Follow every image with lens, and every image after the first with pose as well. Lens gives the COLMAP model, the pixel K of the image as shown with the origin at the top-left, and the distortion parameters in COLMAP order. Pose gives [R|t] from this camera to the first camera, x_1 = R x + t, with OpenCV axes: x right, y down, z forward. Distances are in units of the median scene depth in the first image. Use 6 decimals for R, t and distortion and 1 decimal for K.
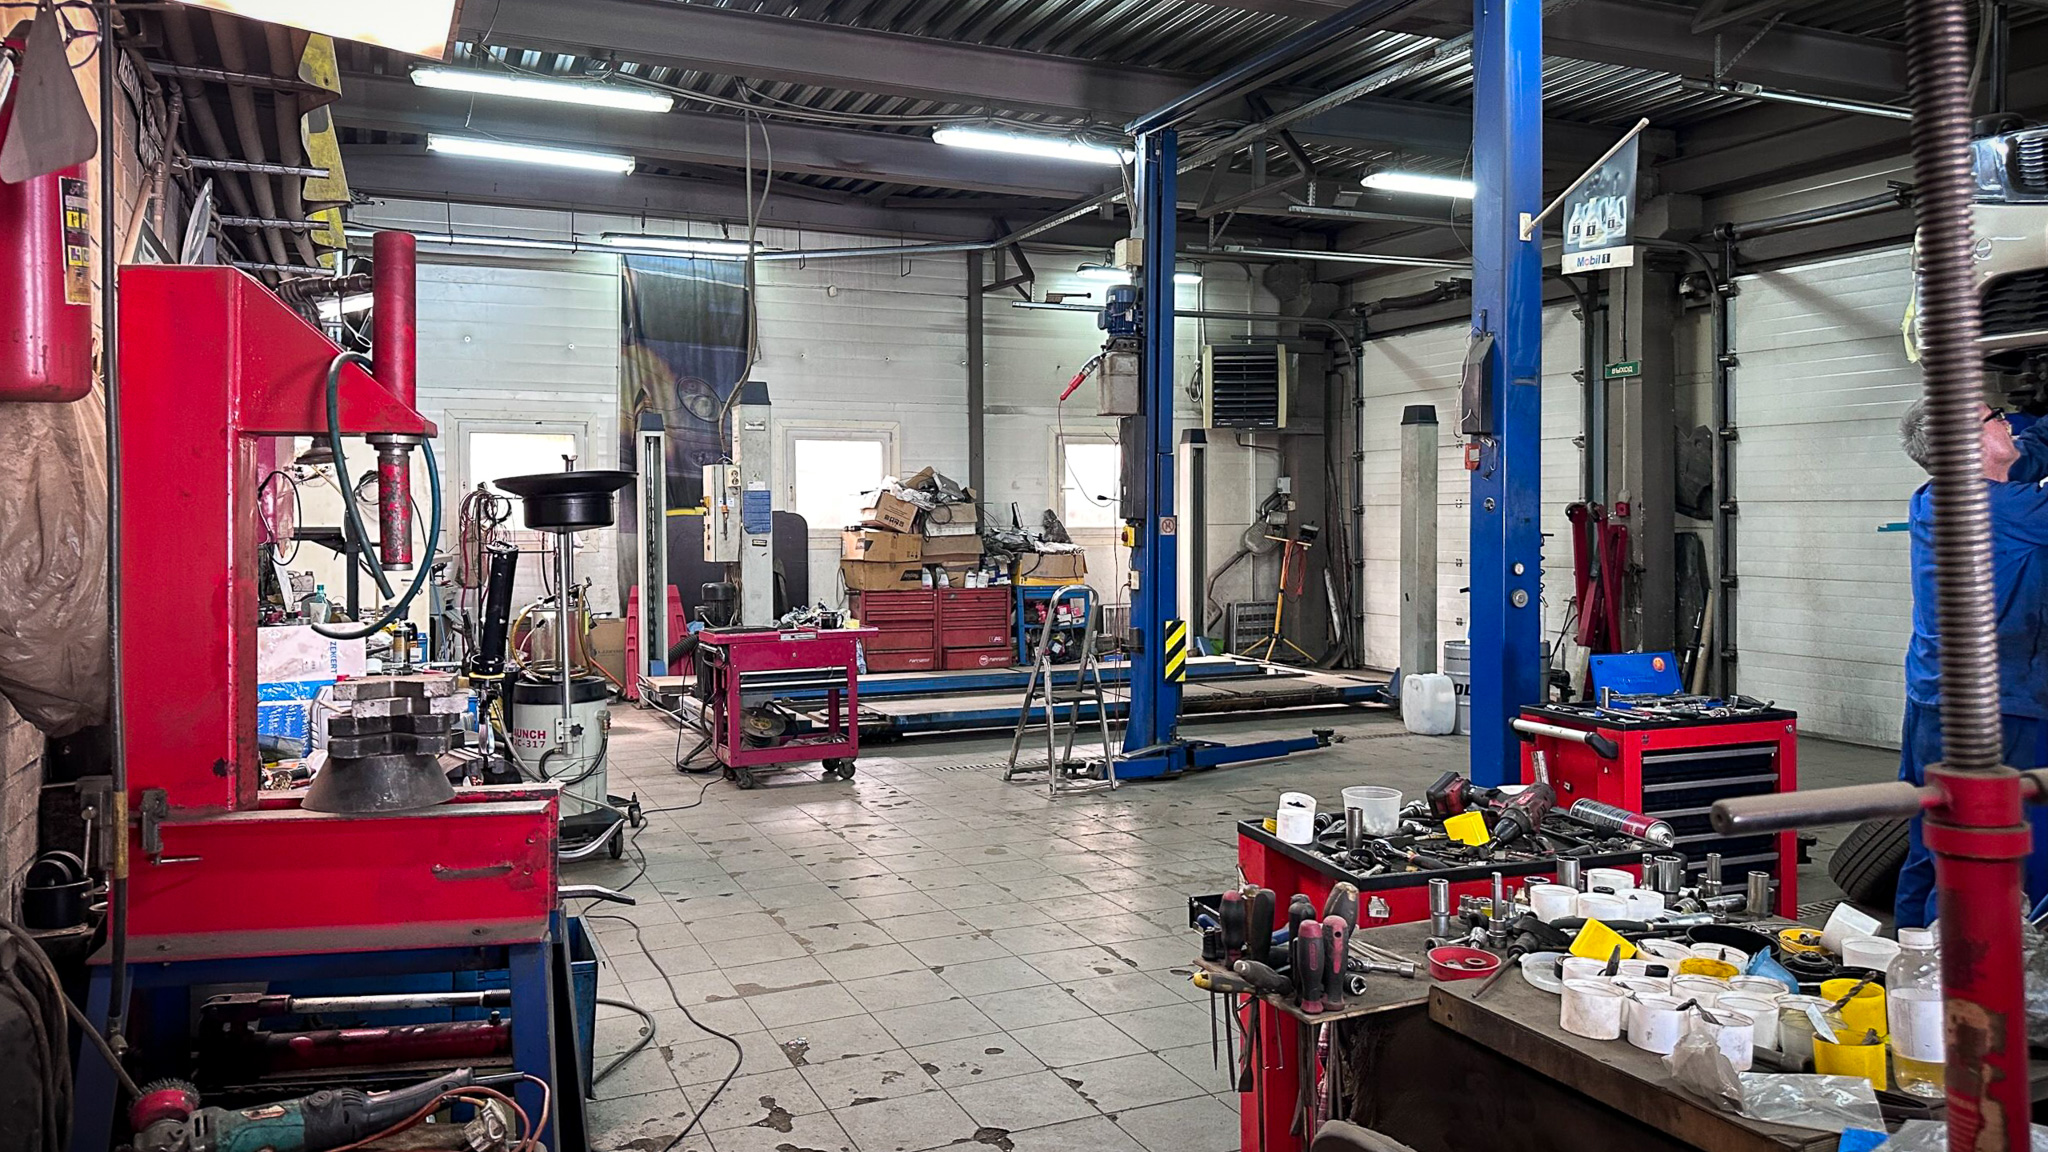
lens RADIAL K [[1457.4, 0, 1024.0], [0, 1457.4, 576.0], [0, 0, 1]] dist [0.102510, -0.160367]
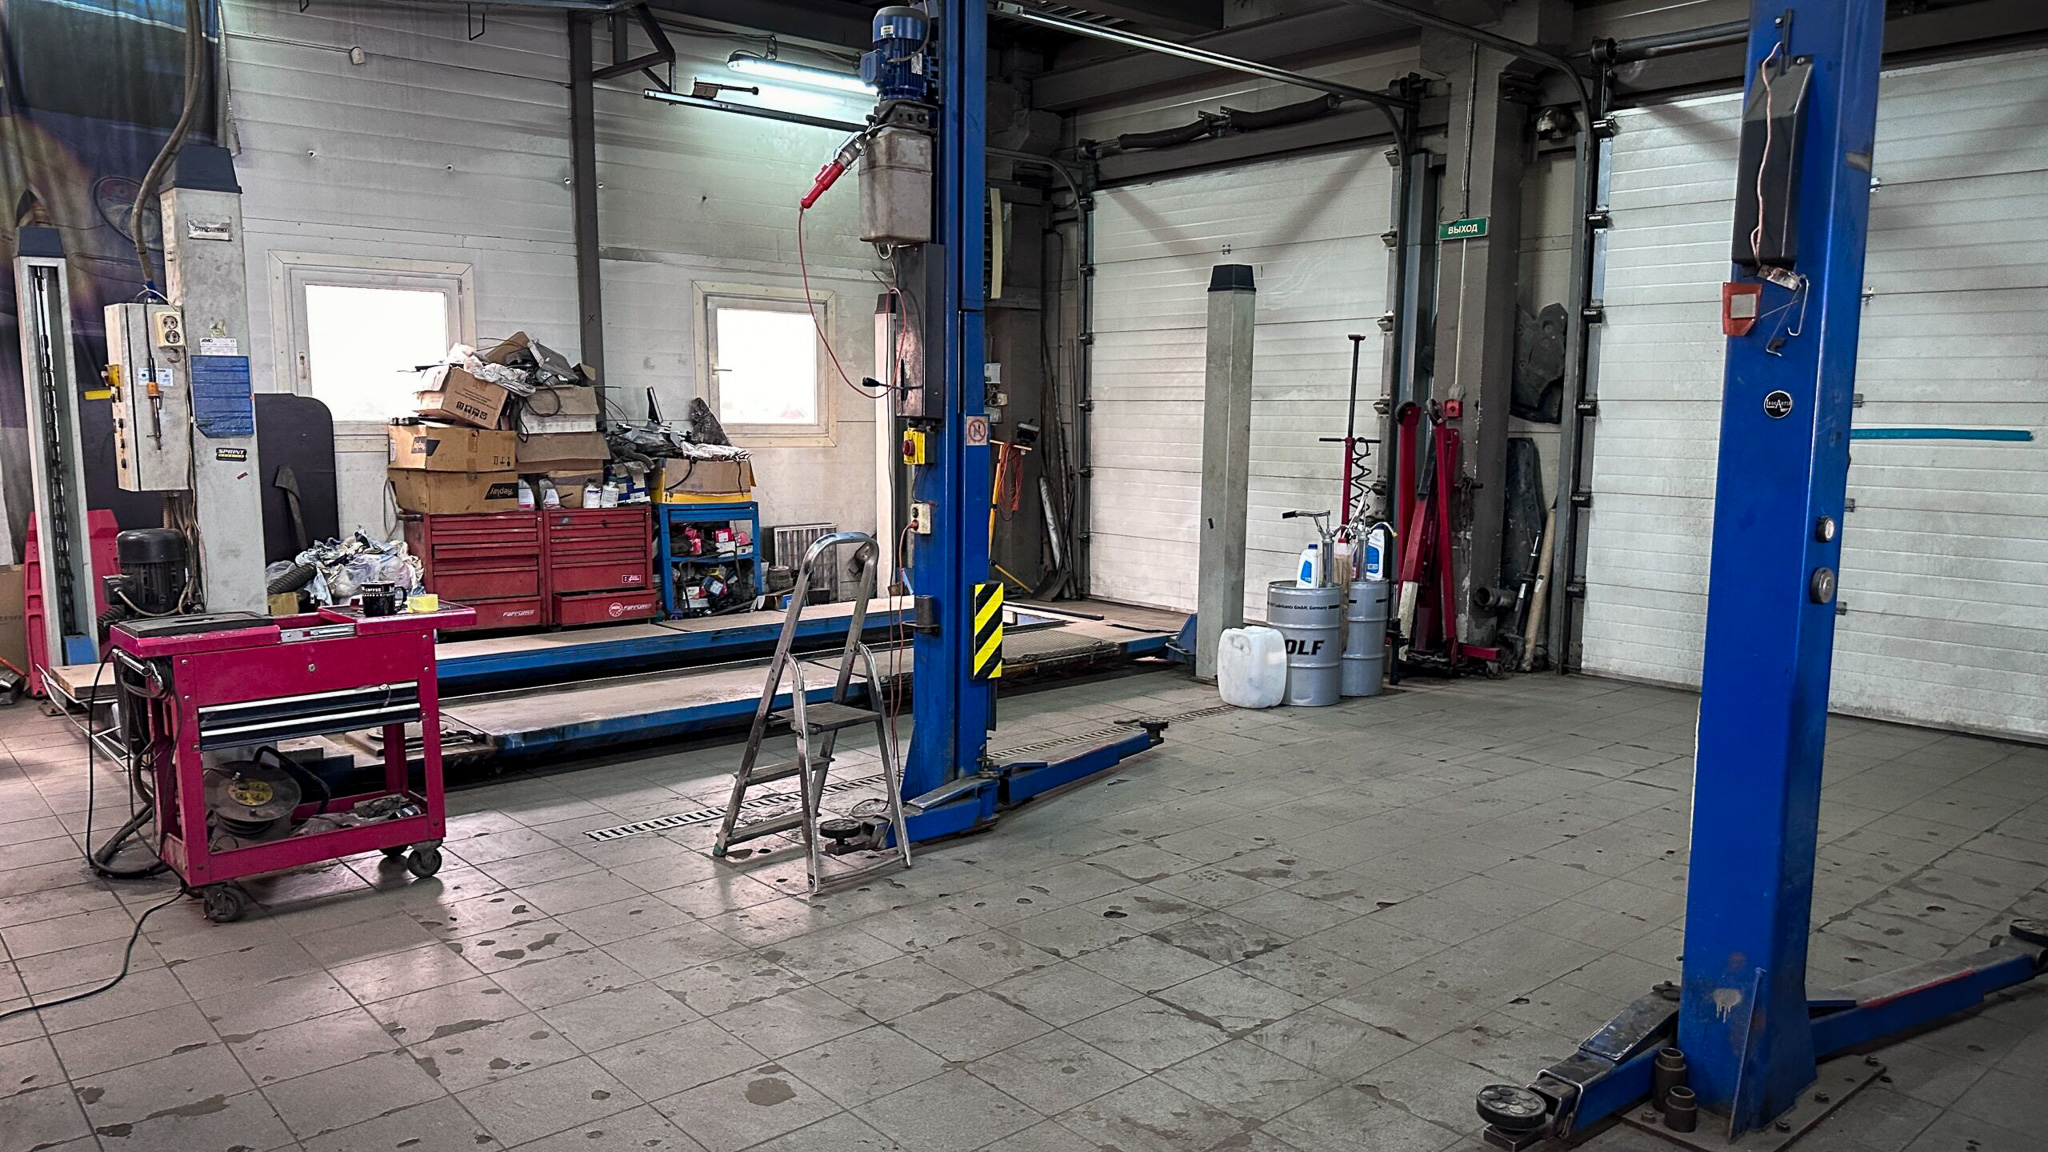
lens RADIAL K [[1431.3, 0, 1037.1], [0, 1431.3, 617.9], [0, 0, 1]] dist [0.105216, -0.161289]
pose [[0.956073, -0.031083, 0.291475, -0.038648], [0.000373, 0.994490, 0.104828, -0.013204], [-0.293127, -0.100115, 0.950817, 0.280035]]
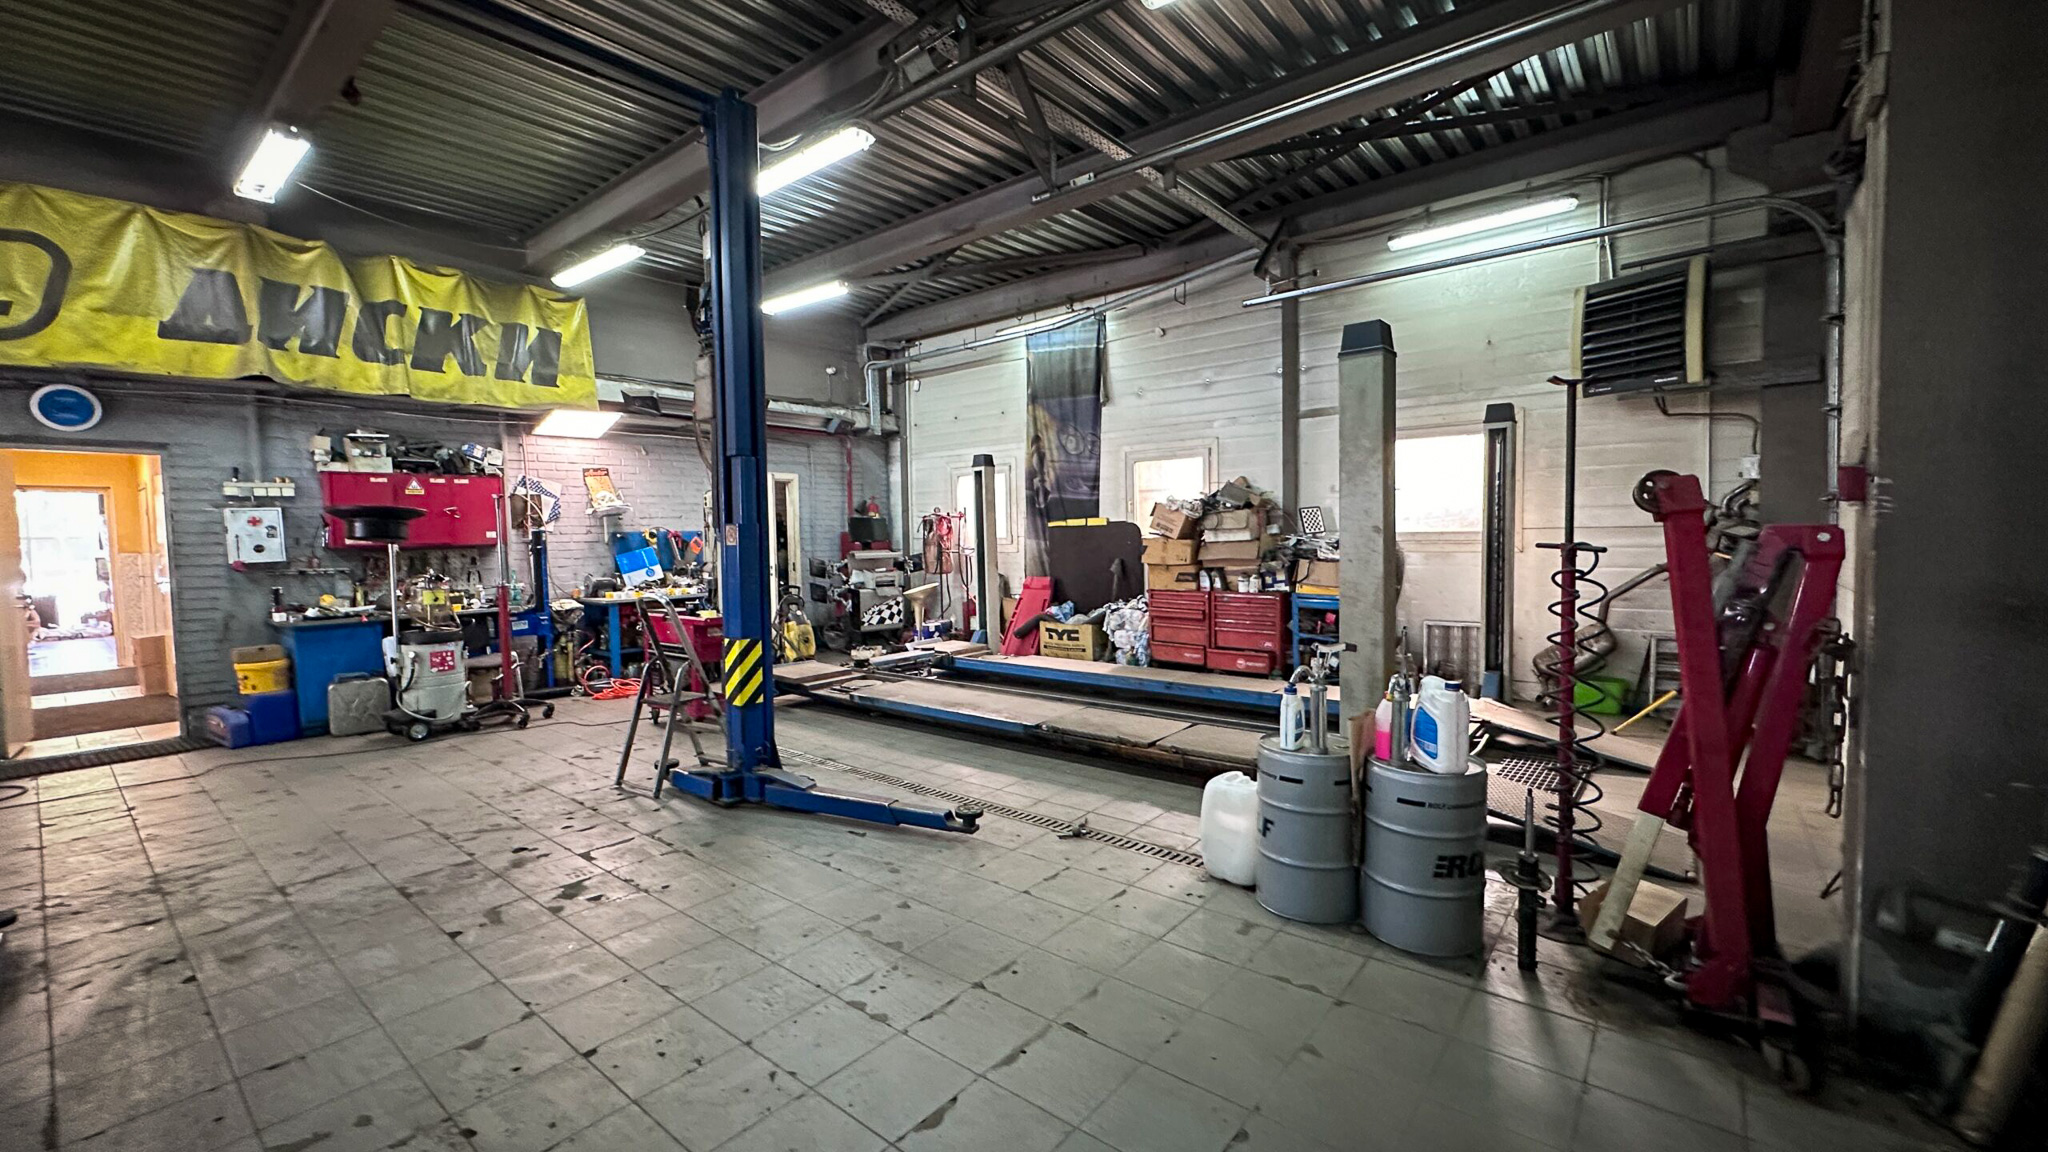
lens RADIAL K [[831.6, 0, 1015.2], [0, 831.6, 563.5], [0, 0, 1]] dist [0.001007, 0.000416]
pose [[0.430959, 0.028448, -0.901923, 0.450252], [-0.022071, 0.999536, 0.020980, -0.022118], [0.902102, 0.010865, 0.431387, 0.642980]]
